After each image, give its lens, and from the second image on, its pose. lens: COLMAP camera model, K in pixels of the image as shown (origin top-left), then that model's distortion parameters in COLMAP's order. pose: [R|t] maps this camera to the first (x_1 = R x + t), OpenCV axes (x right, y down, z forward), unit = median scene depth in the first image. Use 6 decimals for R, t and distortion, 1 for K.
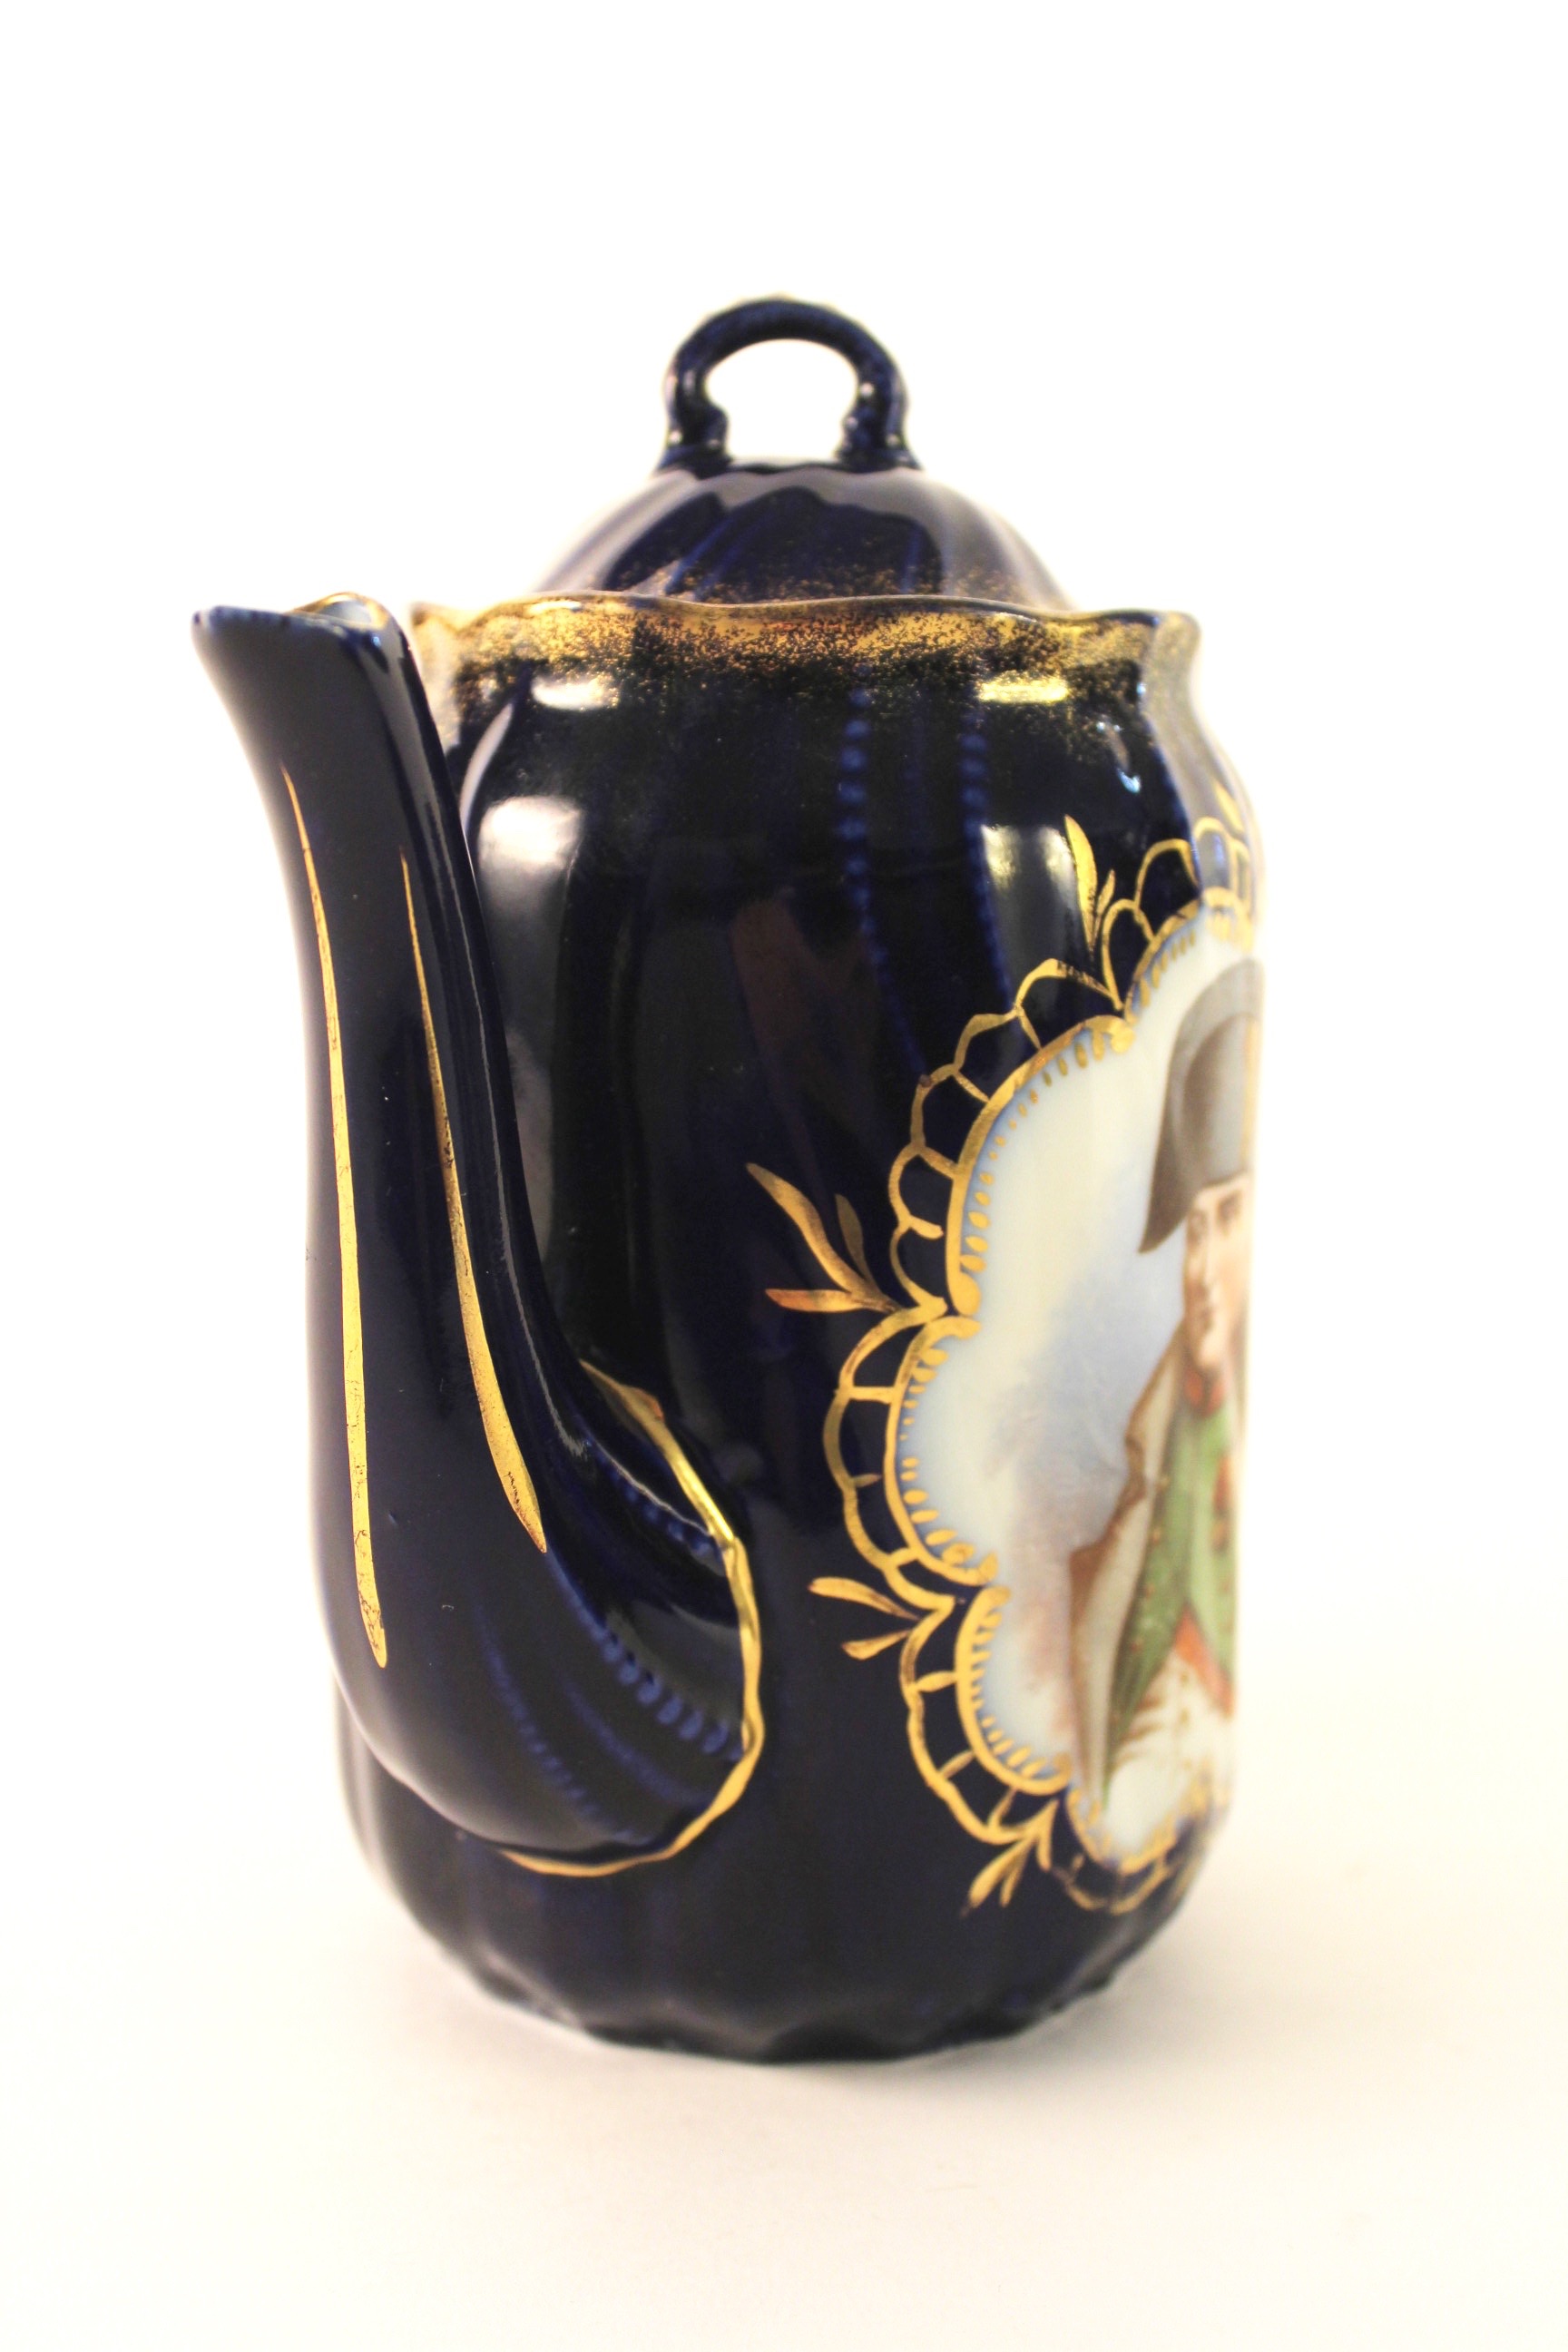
lens RADIAL K [[3021.5, 0, 784.0], [0, 3021.5, 1176.0], [0, 0, 1]] dist [-0.044747, 0.010711]
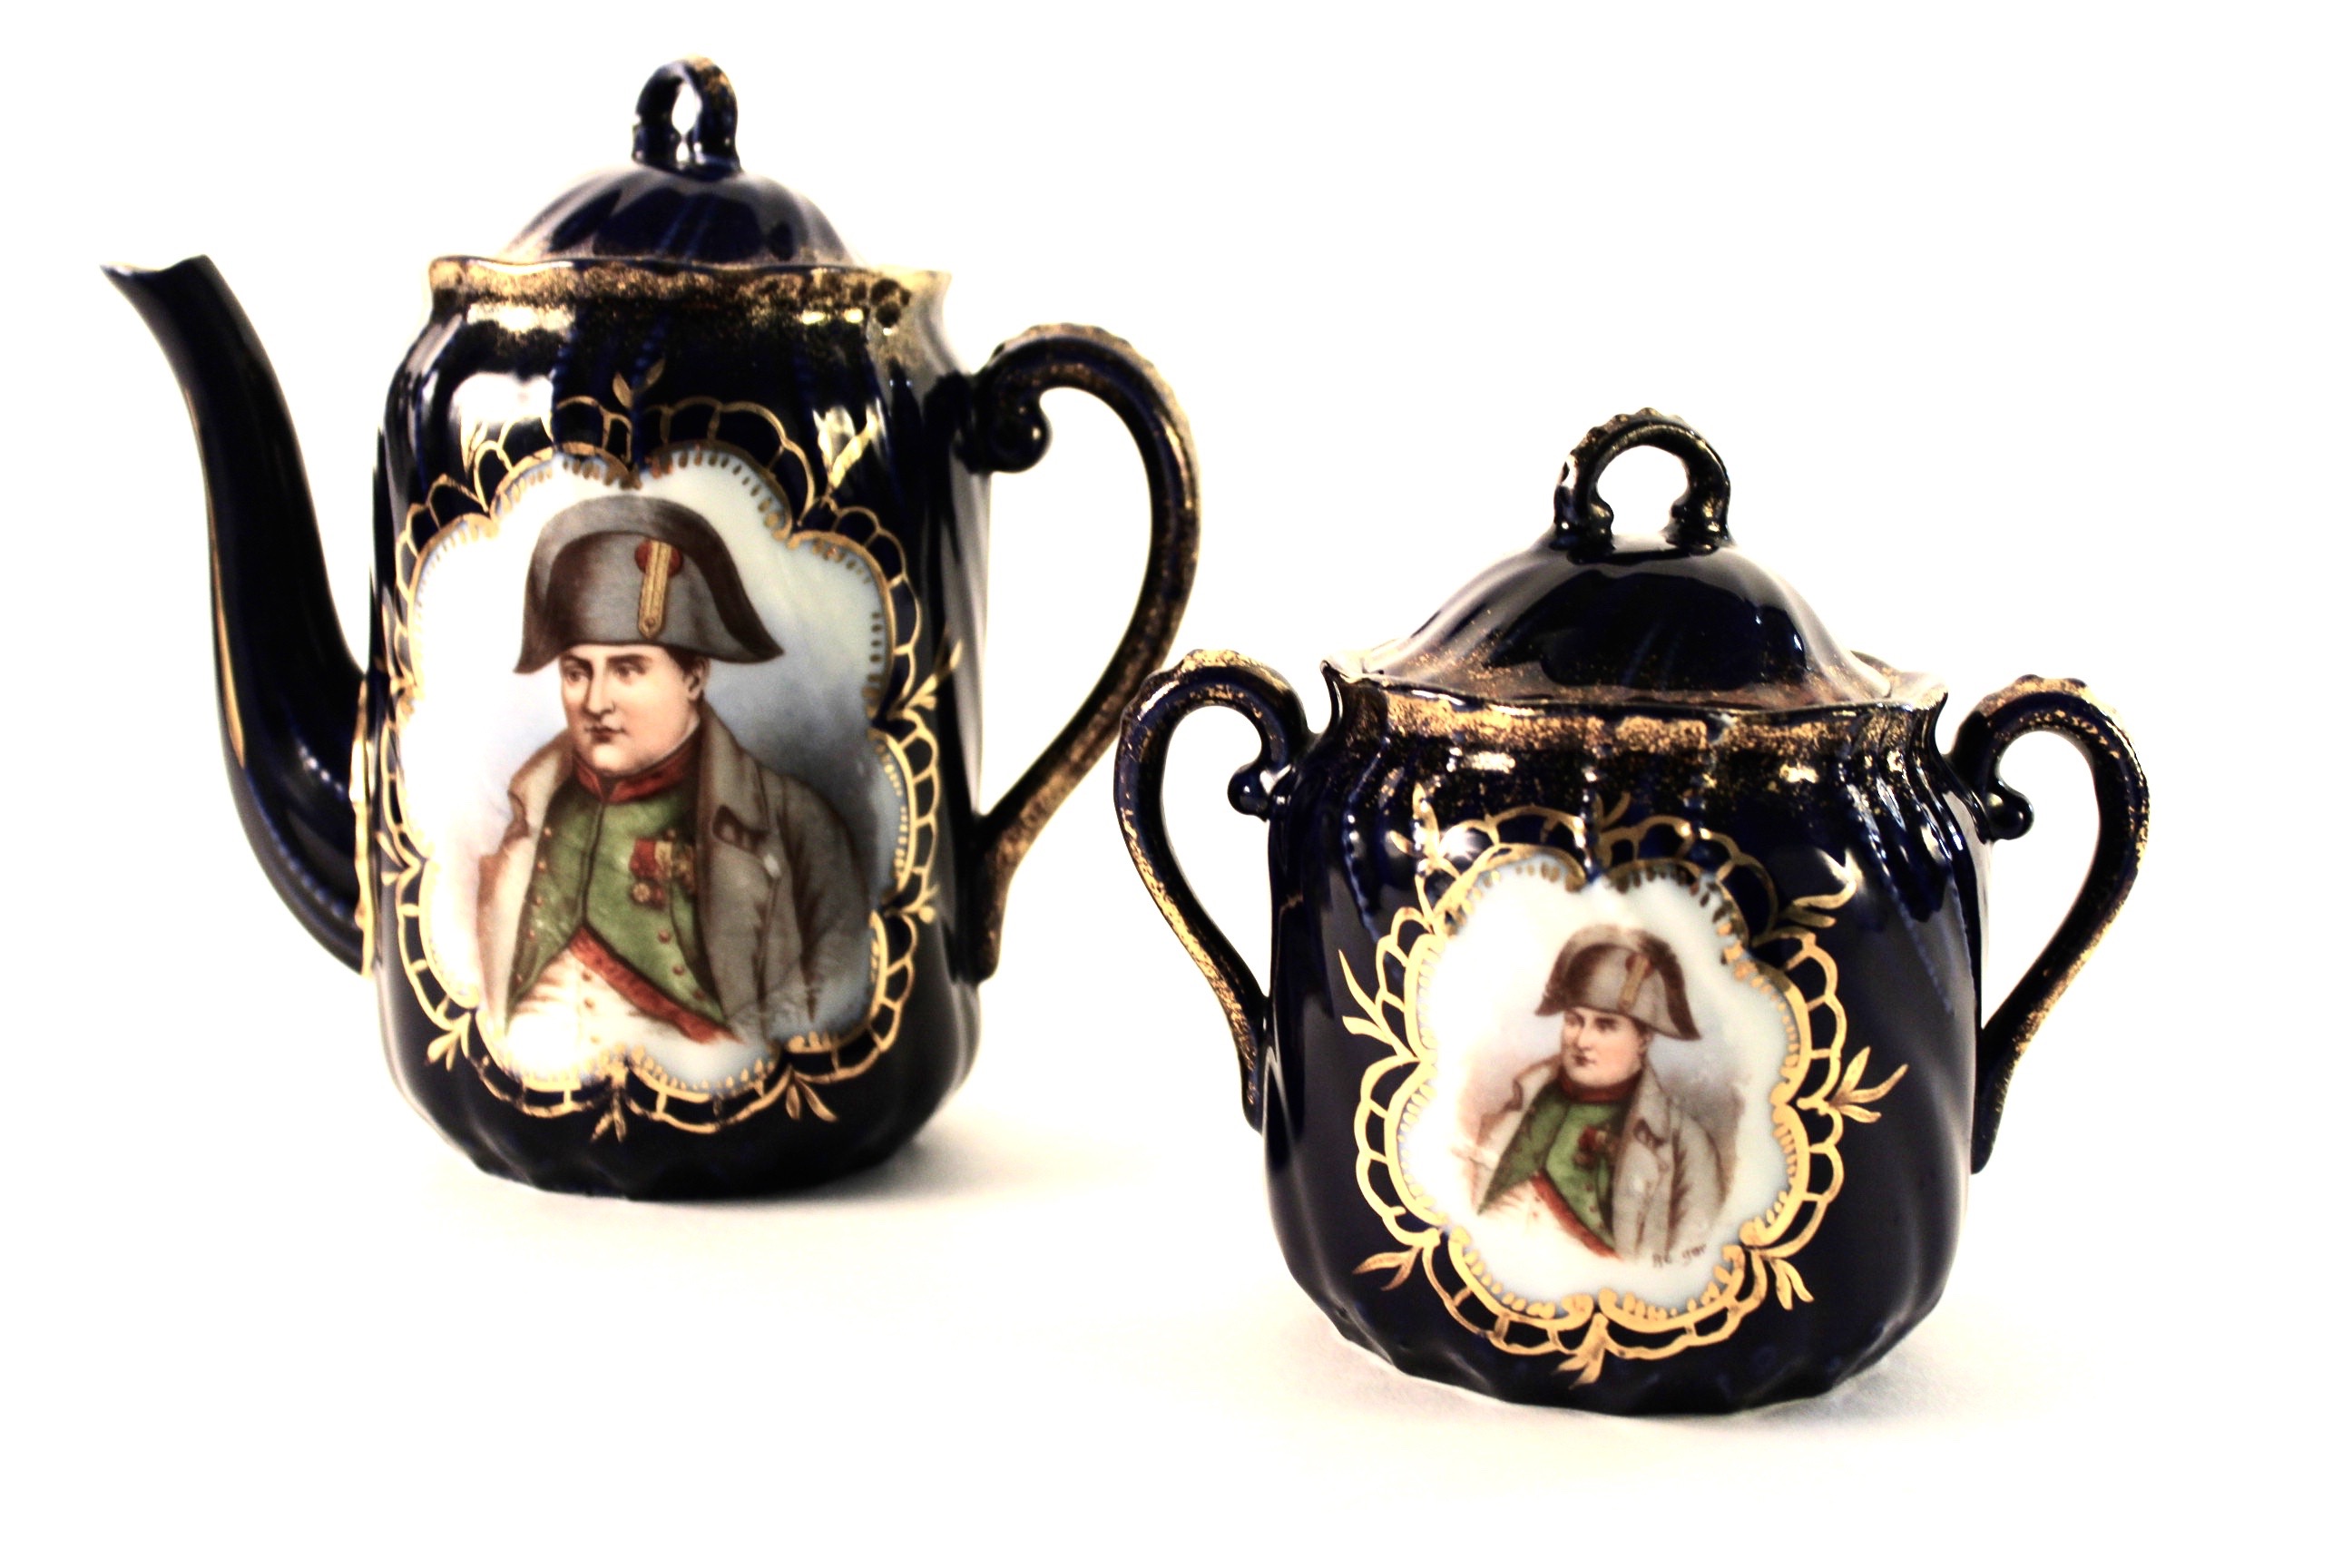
lens RADIAL K [[3021.5, 0, 1176.0], [0, 3021.5, 784.0], [0, 0, 1]] dist [-0.044747, 0.010711]
pose [[0.447170, 0.138792, -0.883615, 1.655065], [-0.169565, 0.983128, 0.068611, -0.082603], [0.878229, 0.119150, 0.463159, 0.590607]]
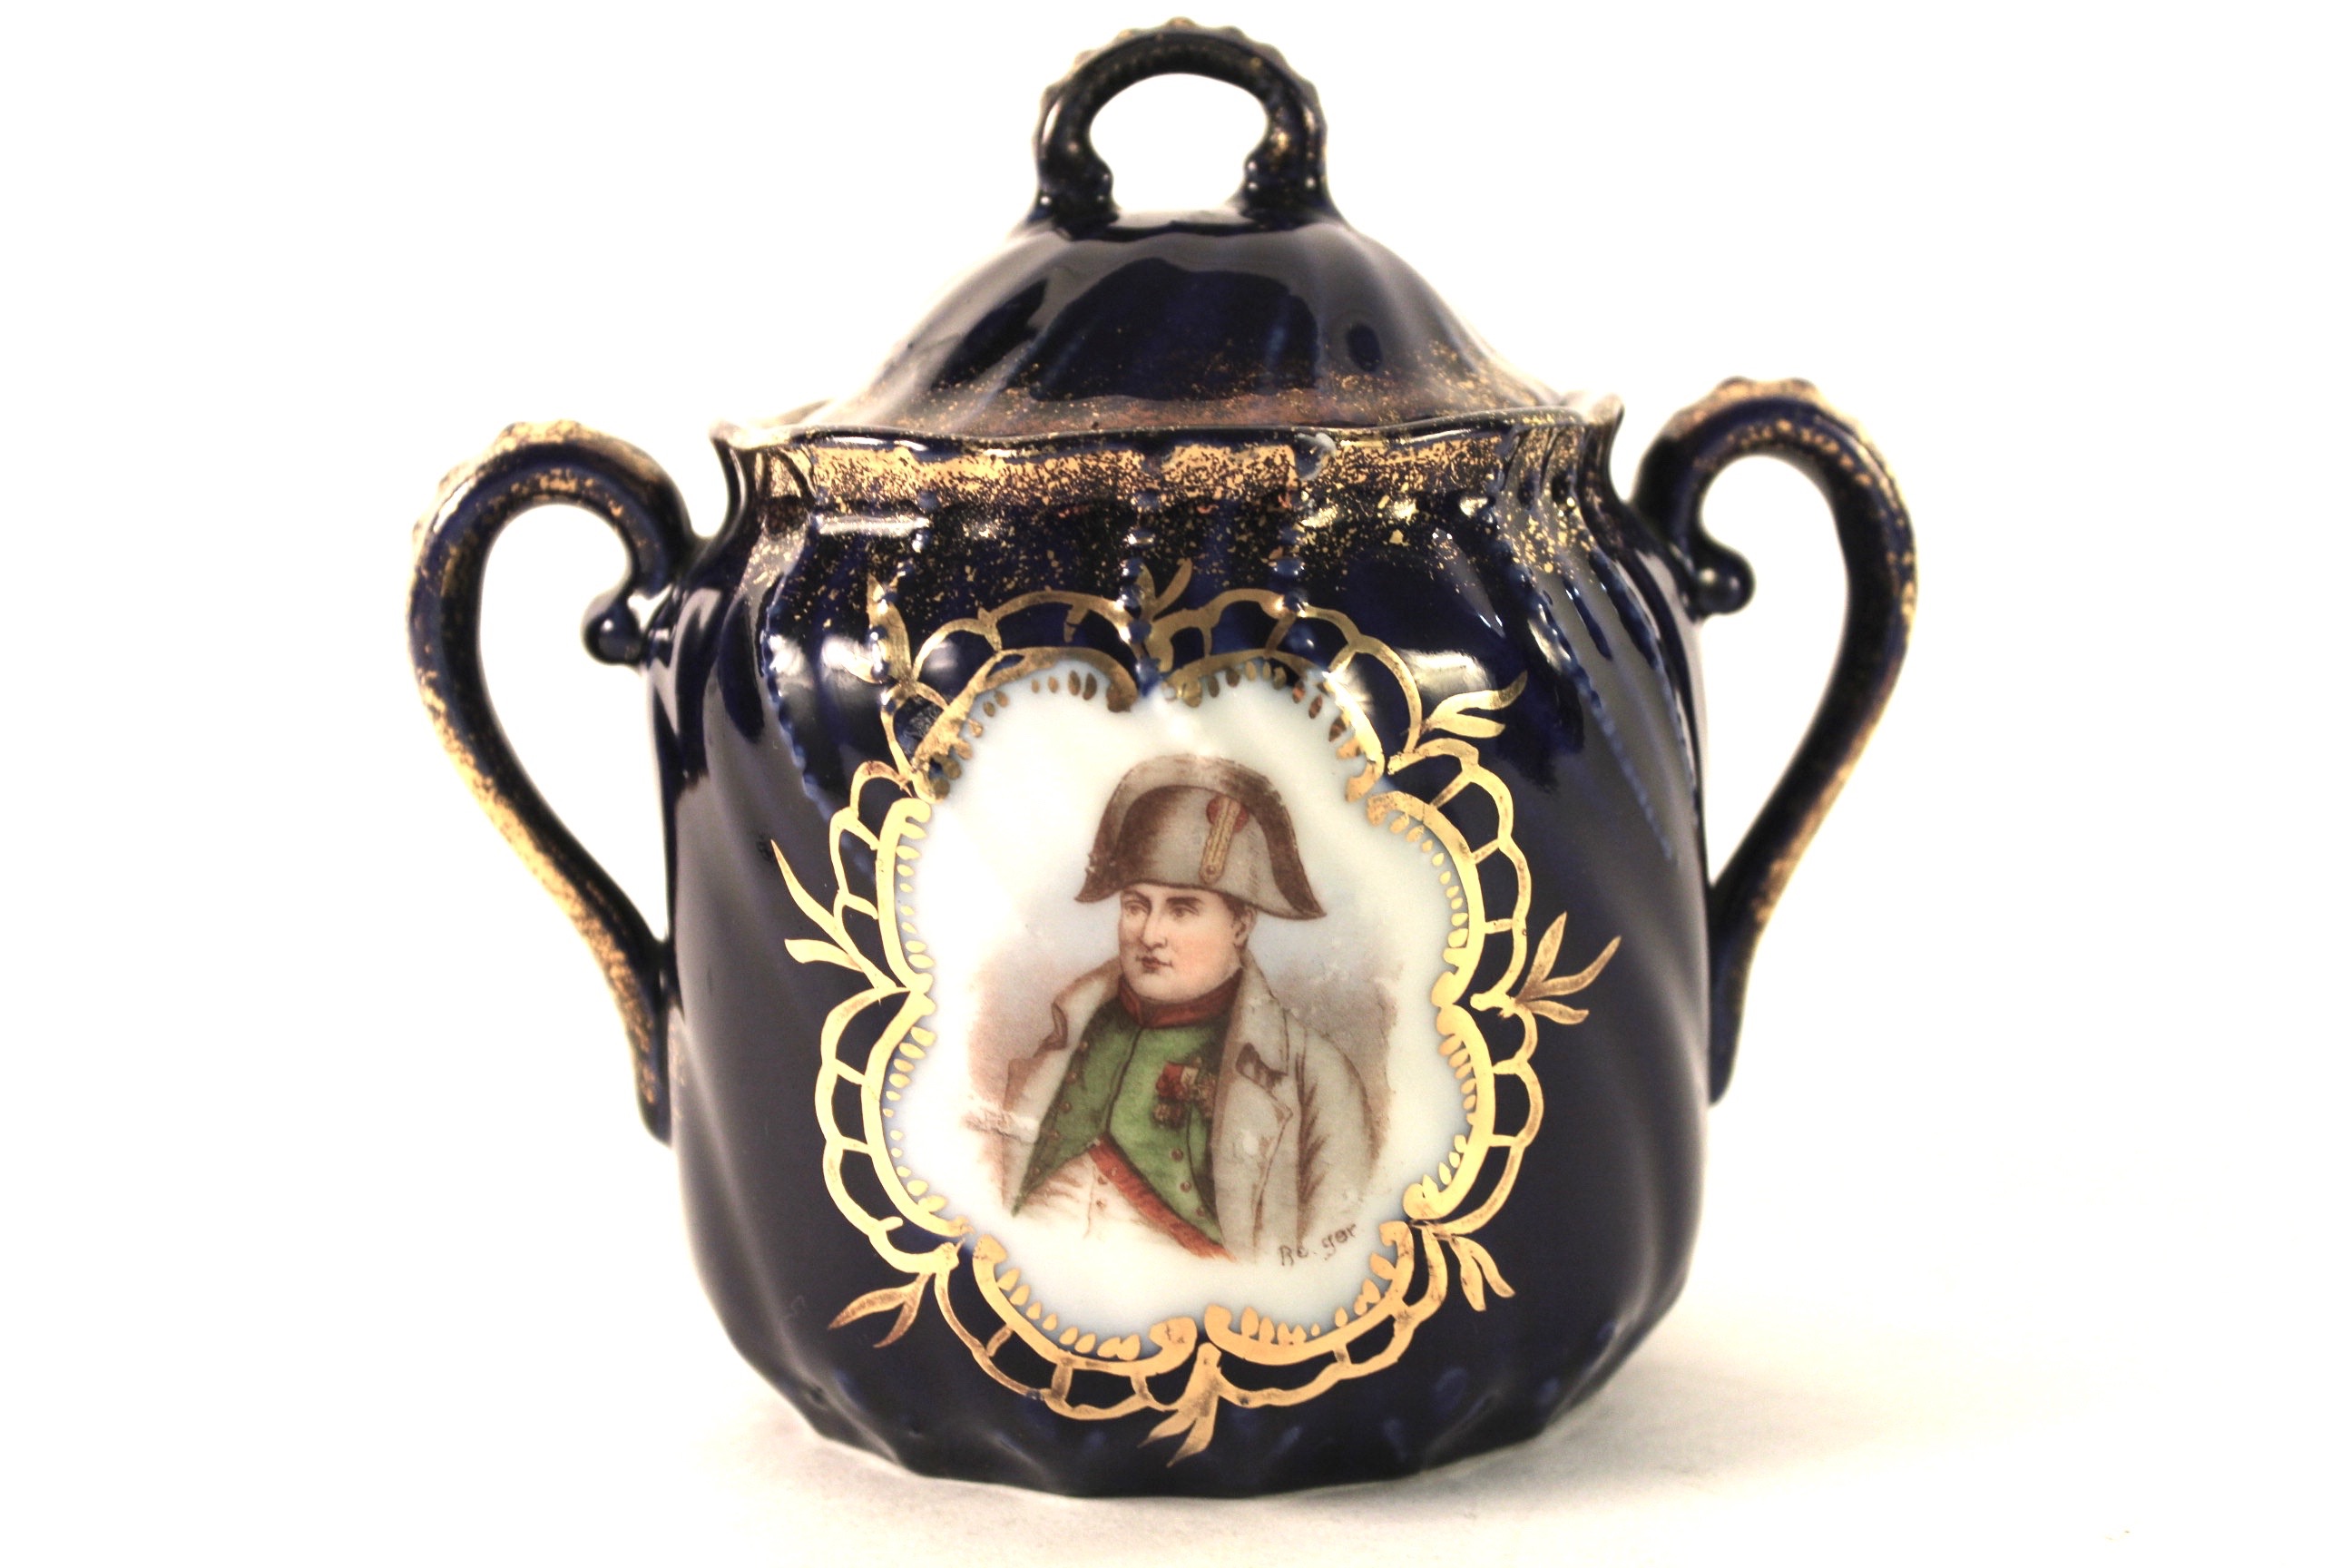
lens RADIAL K [[3958.0, 0, 1176.0], [0, 3958.0, 784.0], [0, 0, 1]] dist [0.026521, -0.015468]
pose [[0.601798, 0.089793, -0.793584, 1.496519], [-0.101649, 0.994190, 0.035407, 0.004612], [0.792153, 0.059360, 0.607429, 0.675900]]
